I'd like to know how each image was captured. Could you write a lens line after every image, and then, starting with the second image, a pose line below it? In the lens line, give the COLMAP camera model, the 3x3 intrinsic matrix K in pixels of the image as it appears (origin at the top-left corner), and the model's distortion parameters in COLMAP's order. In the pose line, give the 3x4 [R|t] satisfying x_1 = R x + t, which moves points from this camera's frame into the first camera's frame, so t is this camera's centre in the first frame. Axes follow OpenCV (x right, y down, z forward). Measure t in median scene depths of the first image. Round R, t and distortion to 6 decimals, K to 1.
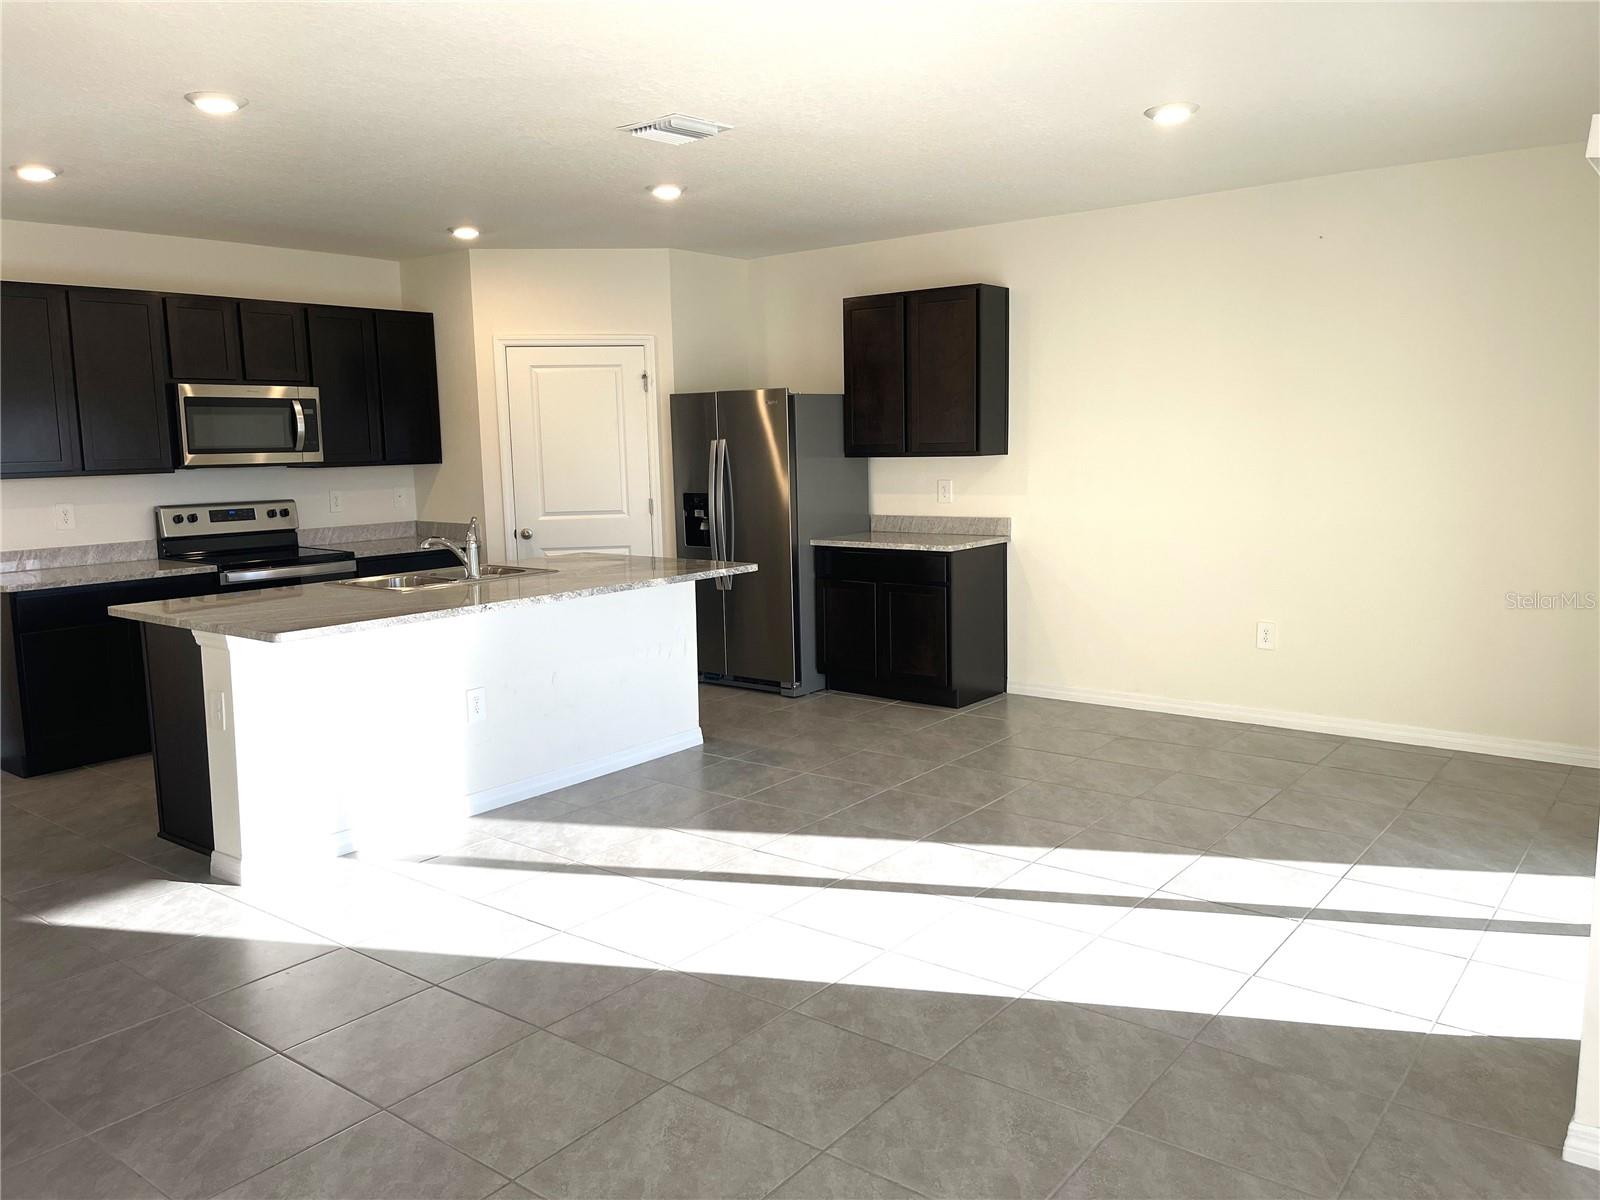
lens RADIAL K [[1217.0, 0, 814.2], [0, 1217.0, 598.9], [0, 0, 1]] dist [0.055445, -0.075130]
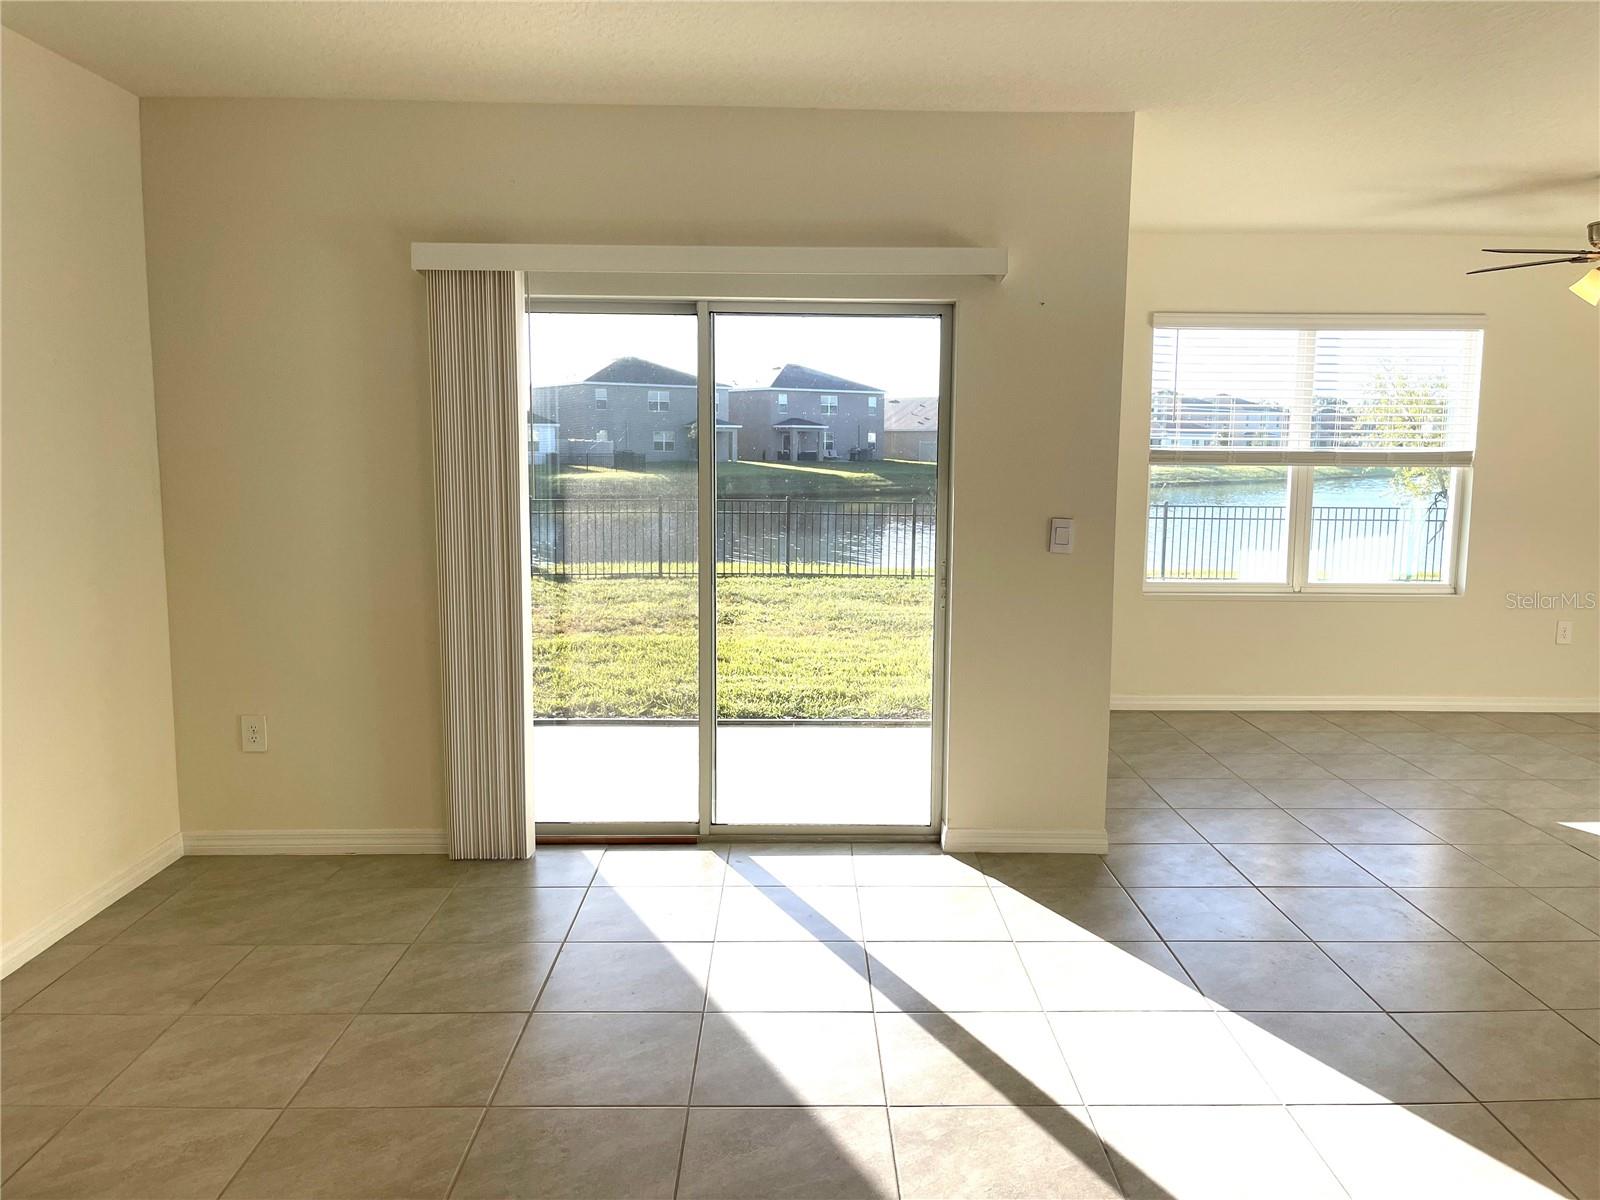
lens RADIAL K [[1217.0, 0, 798.8], [0, 1217.0, 595.7], [0, 0, 1]] dist [0.055445, -0.075130]
pose [[-0.620301, -0.078822, 0.780393, -0.176145], [0.114467, 0.975189, 0.189482, -0.111660], [-0.775966, 0.206866, -0.595888, 0.868508]]
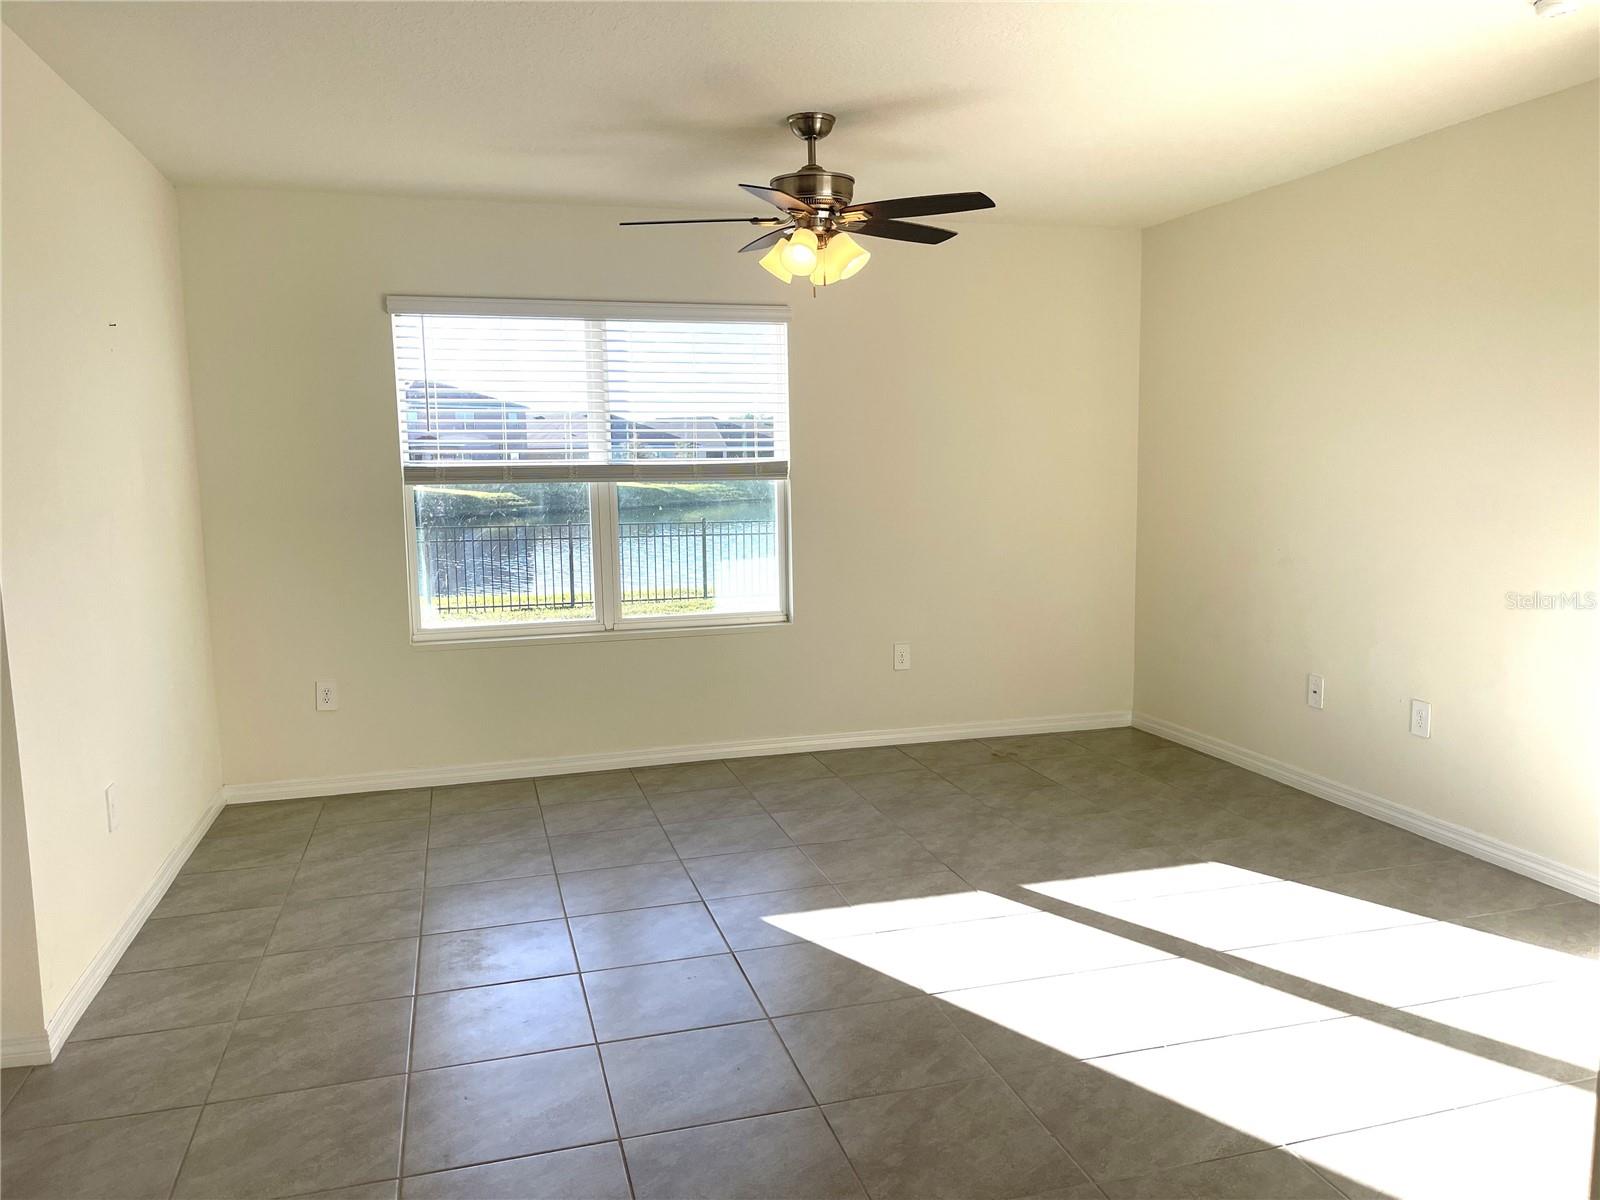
lens RADIAL K [[1217.0, 0, 826.2], [0, 1217.0, 607.2], [0, 0, 1]] dist [0.055445, -0.075130]
pose [[-0.811861, -0.036384, 0.582716, -0.258081], [0.112955, 0.969412, 0.217901, -0.063402], [-0.572820, 0.242726, -0.782918, 0.543716]]
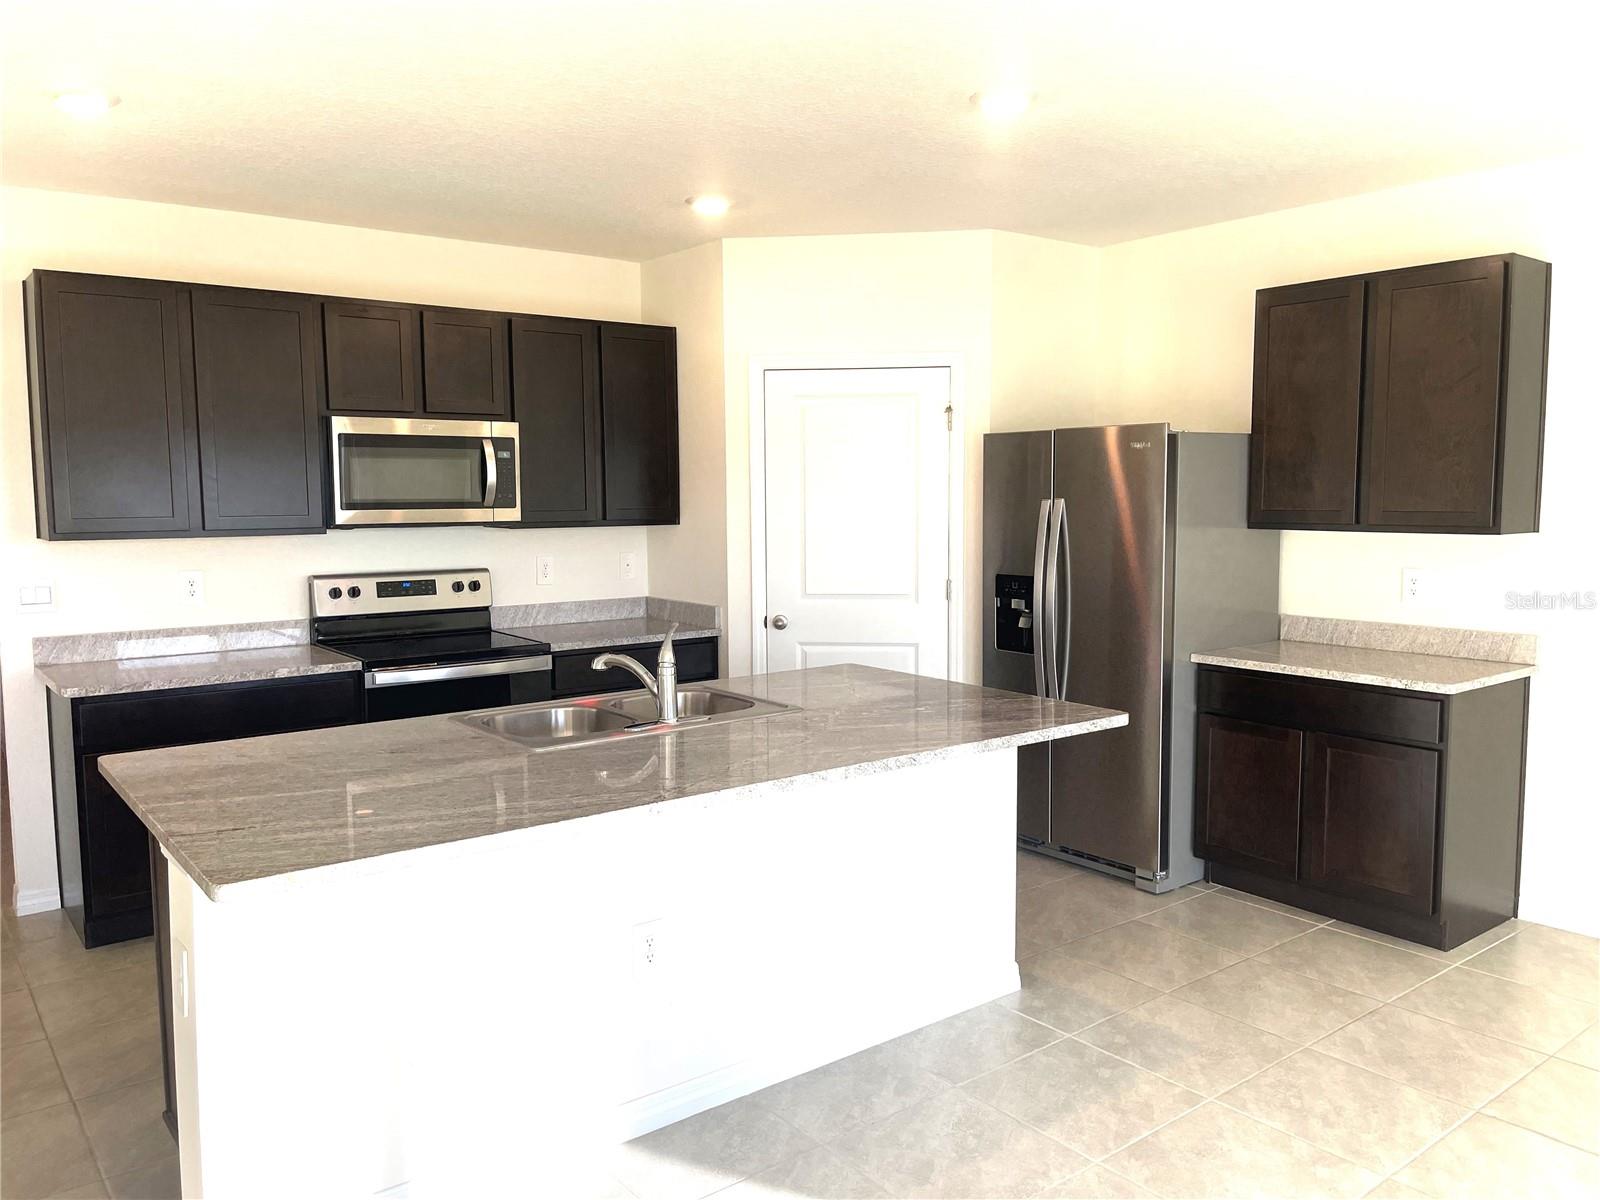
lens RADIAL K [[1217.0, 0, 809.2], [0, 1217.0, 599.8], [0, 0, 1]] dist [0.055445, -0.075130]
pose [[0.970316, 0.037317, -0.238946, -0.048173], [-0.046449, 0.998385, -0.032699, -0.048266], [0.237340, 0.042828, 0.970482, 0.322103]]
